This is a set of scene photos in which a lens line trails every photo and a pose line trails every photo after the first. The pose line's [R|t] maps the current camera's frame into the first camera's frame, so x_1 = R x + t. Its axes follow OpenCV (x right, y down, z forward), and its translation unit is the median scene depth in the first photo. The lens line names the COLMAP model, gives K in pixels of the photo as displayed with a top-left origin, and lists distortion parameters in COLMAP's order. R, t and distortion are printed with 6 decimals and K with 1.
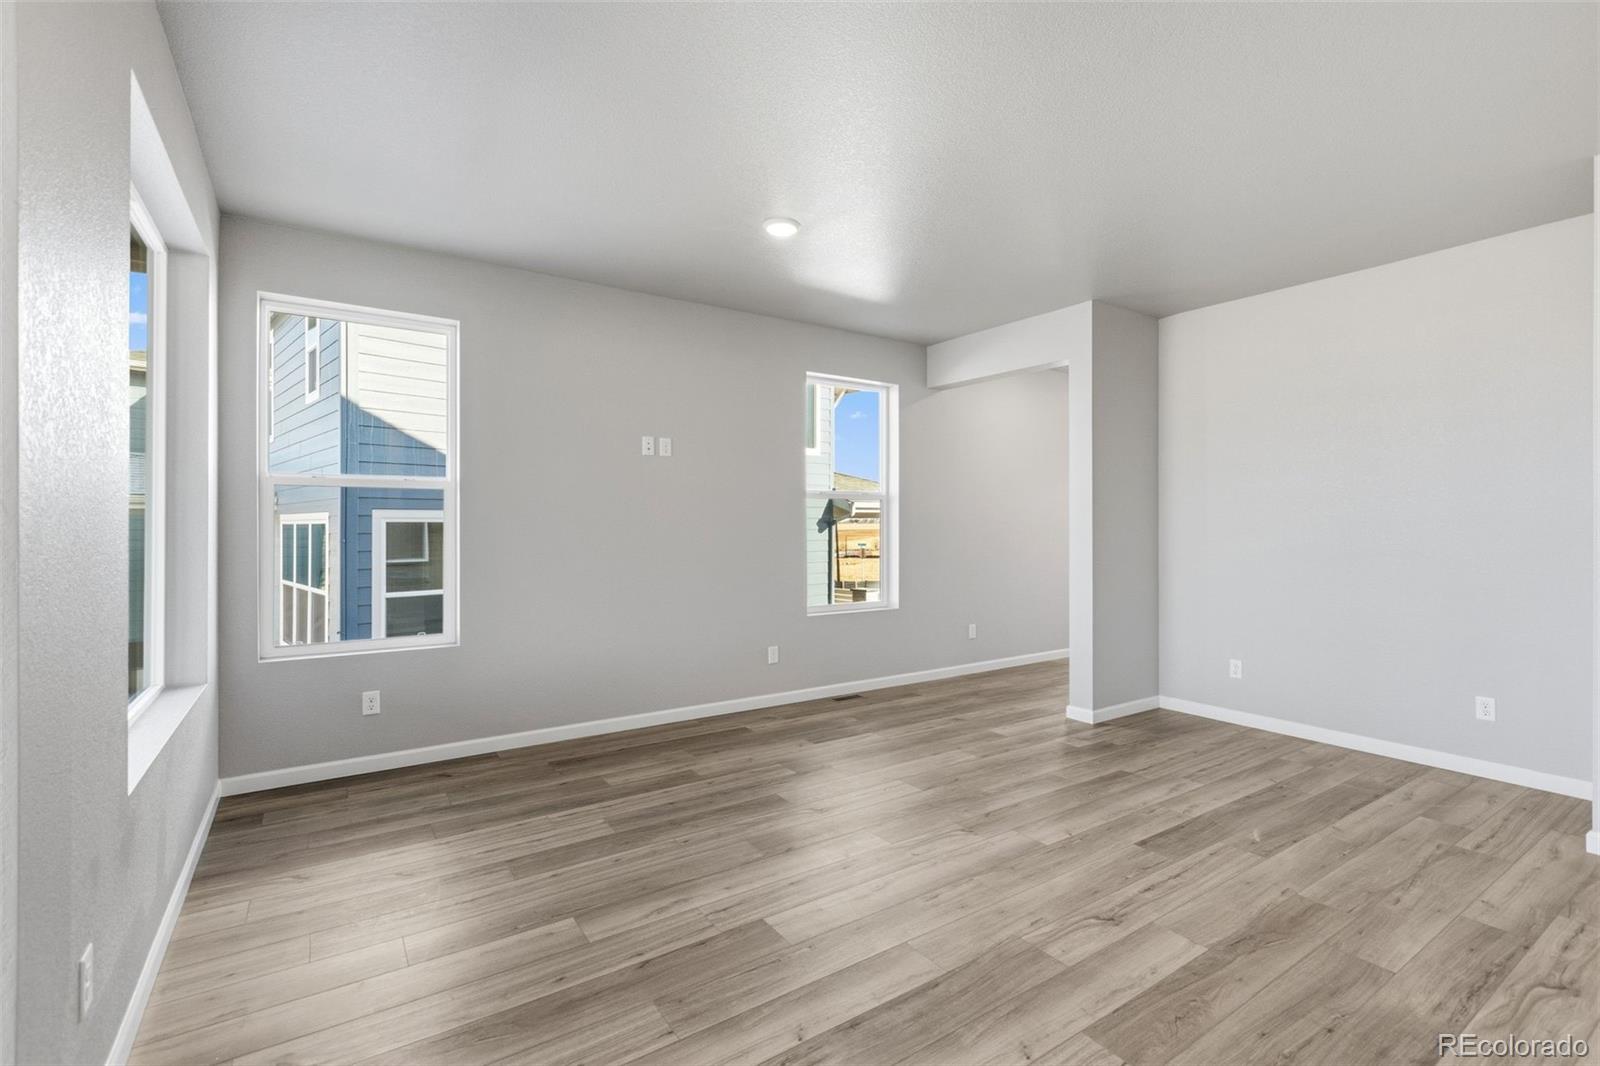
lens RADIAL K [[716.8, 0, 799.6], [0, 716.8, 528.2], [0, 0, 1]] dist [0.000100, -0.000162]
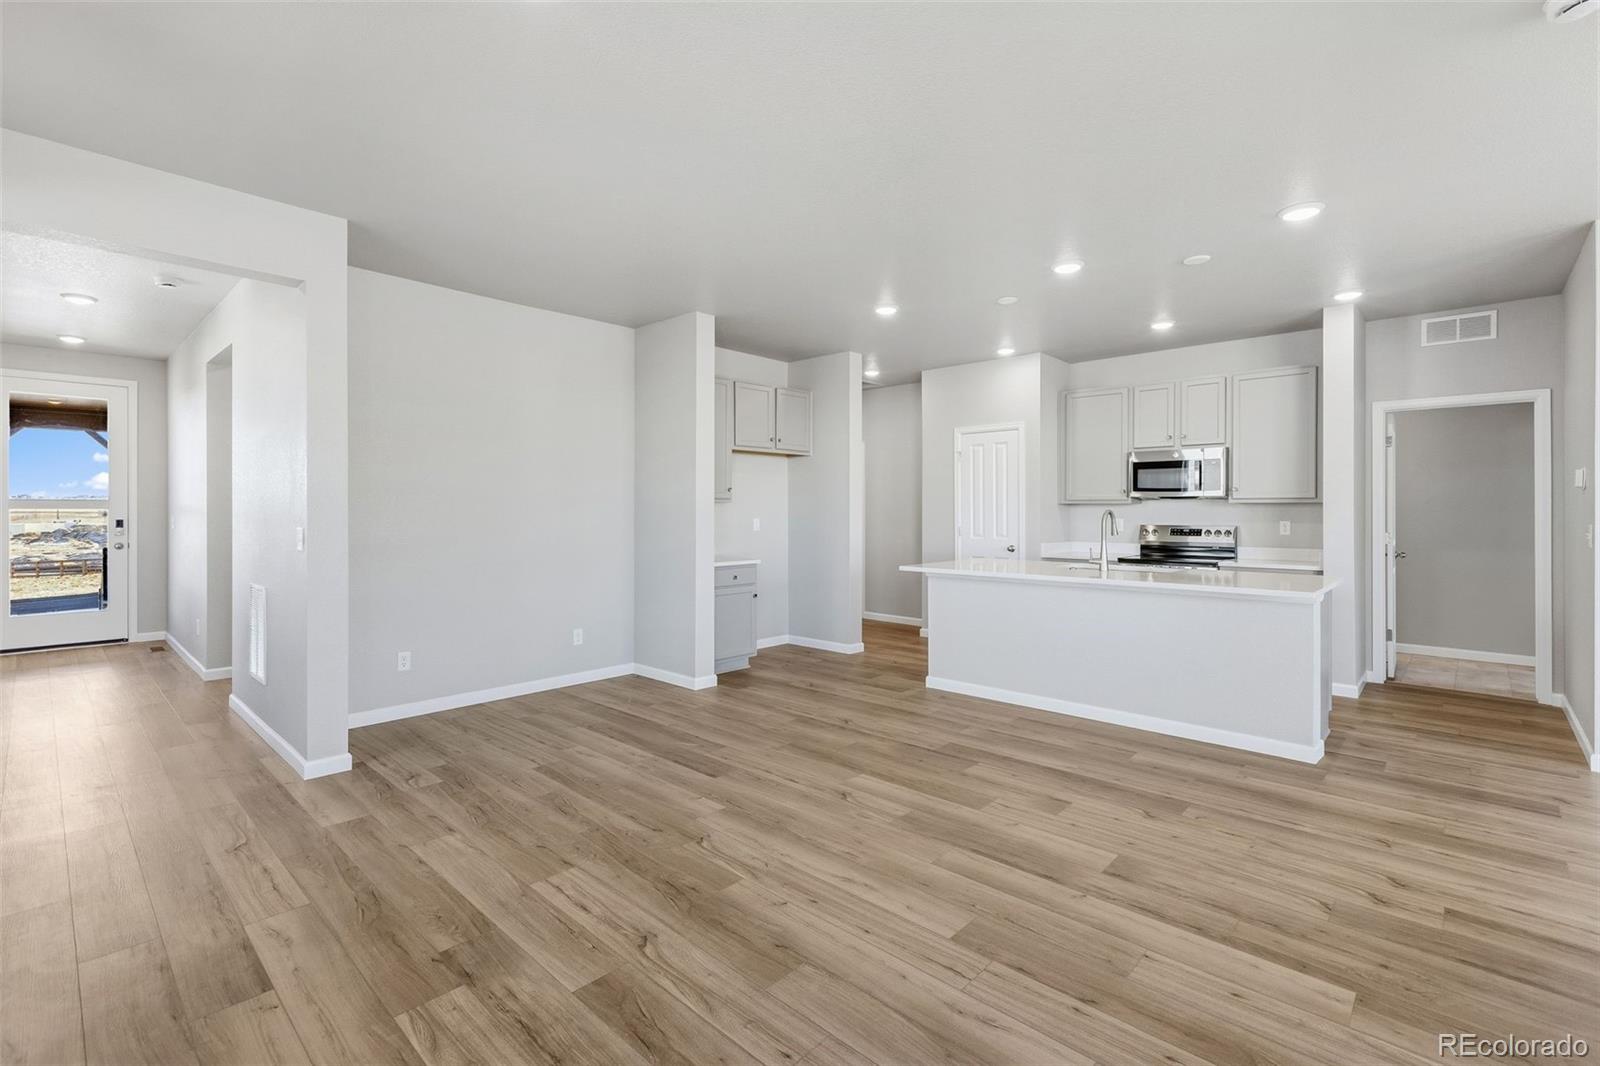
lens RADIAL K [[716.8, 0, 801.6], [0, 716.8, 519.4], [0, 0, 1]] dist [0.000100, -0.000162]
pose [[-0.227873, -0.011430, 0.973624, -0.755227], [0.004398, 0.999909, 0.012767, -0.008464], [-0.973681, 0.007191, -0.227802, 1.163995]]
